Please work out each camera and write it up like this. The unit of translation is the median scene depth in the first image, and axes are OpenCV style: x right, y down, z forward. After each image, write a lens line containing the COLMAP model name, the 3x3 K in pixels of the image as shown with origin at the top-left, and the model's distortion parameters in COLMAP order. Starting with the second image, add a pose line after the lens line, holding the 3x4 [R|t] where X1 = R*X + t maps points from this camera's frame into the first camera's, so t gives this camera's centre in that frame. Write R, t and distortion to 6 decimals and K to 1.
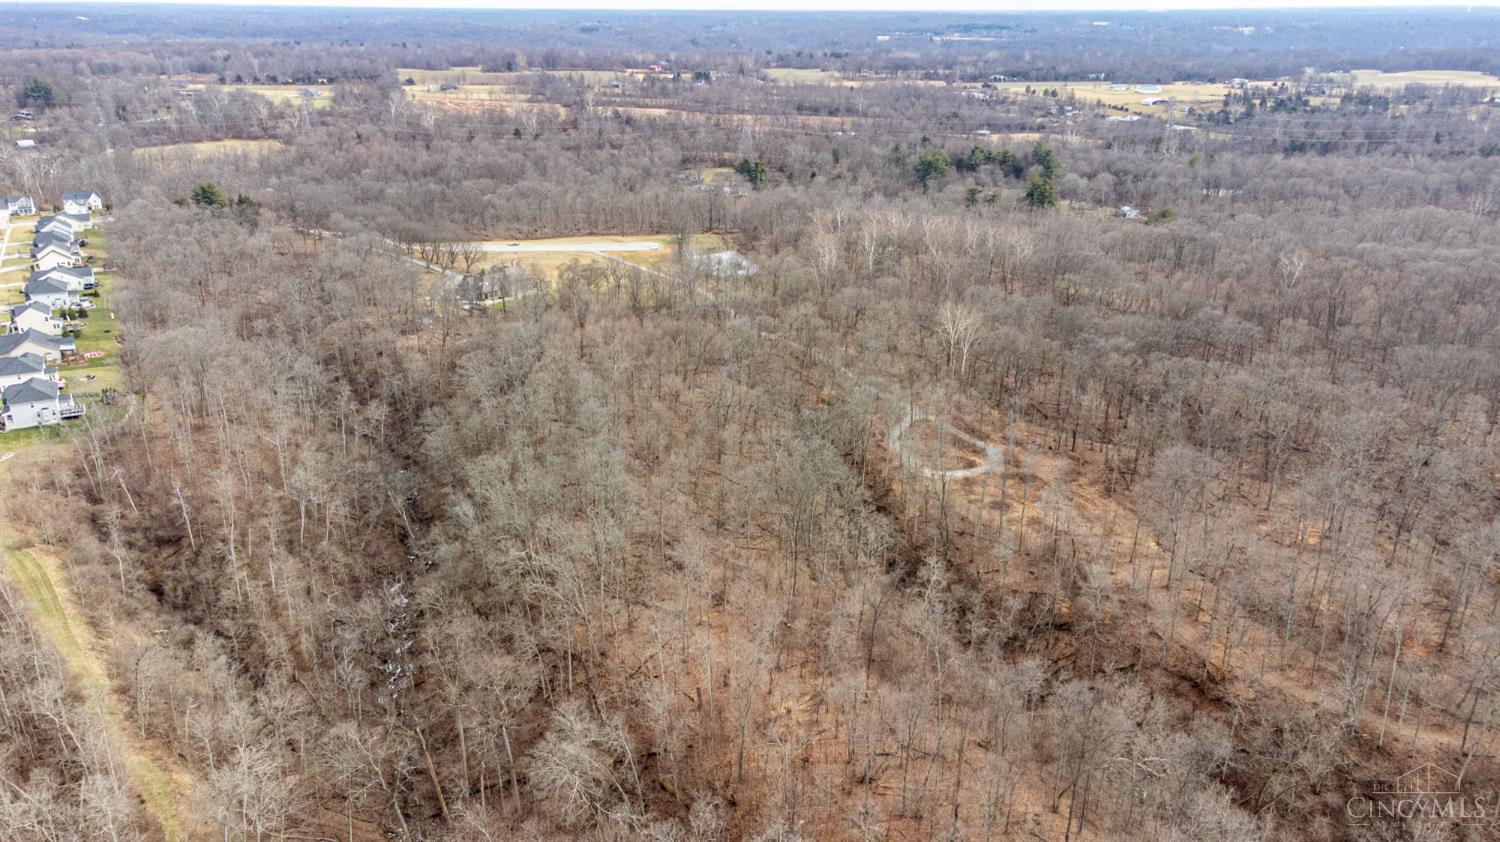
lens RADIAL K [[1110.3, 0, 750.5], [0, 1110.3, 430.0], [0, 0, 1]] dist [0.009731, 0.072665]
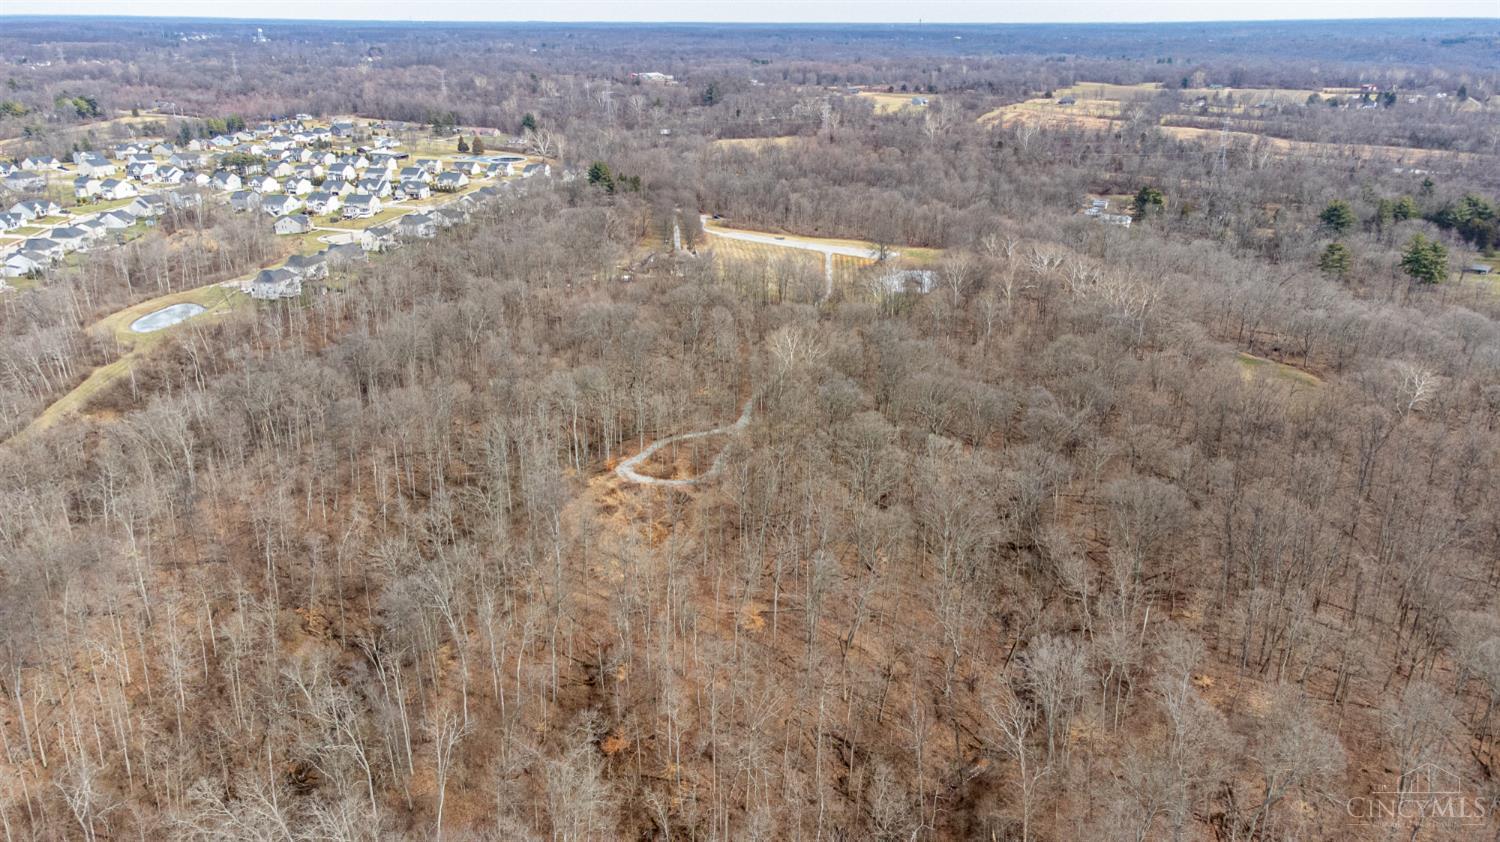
lens RADIAL K [[1110.3, 0, 750.5], [0, 1110.3, 430.0], [0, 0, 1]] dist [0.009731, 0.072665]
pose [[0.751021, 0.227508, -0.619844, 0.507765], [-0.235430, 0.969329, 0.070529, -0.056631], [0.616879, 0.092962, 0.781549, 0.156527]]
